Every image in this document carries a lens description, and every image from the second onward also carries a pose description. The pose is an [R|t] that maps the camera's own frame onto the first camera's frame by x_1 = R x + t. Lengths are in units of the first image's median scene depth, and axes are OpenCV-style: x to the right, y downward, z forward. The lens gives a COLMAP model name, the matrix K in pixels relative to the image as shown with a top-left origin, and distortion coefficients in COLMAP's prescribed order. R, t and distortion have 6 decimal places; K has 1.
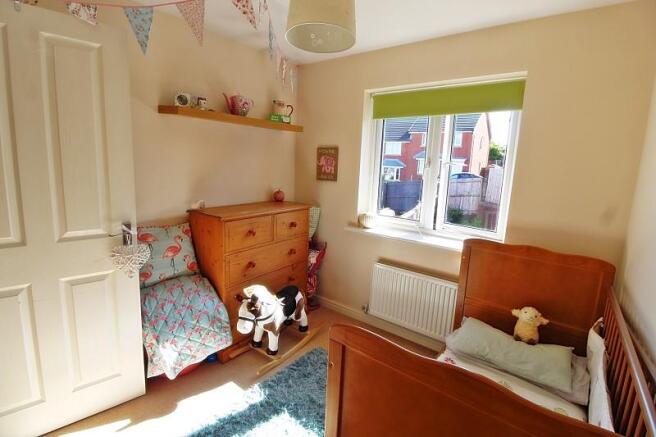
lens RADIAL K [[307.3, 0, 328.2], [0, 307.3, 209.0], [0, 0, 1]] dist [0.000509, -0.012507]
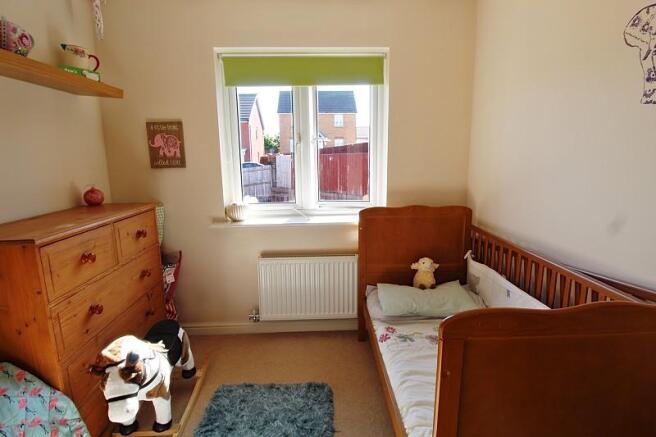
lens RADIAL K [[318.1, 0, 328.7], [0, 318.1, 209.5], [0, 0, 1]] dist [0.000269, -0.013500]
pose [[0.770220, -0.152989, 0.619157, -0.236801], [0.140948, 0.987630, 0.068699, 0.008302], [-0.622008, 0.034355, 0.782257, 0.212312]]
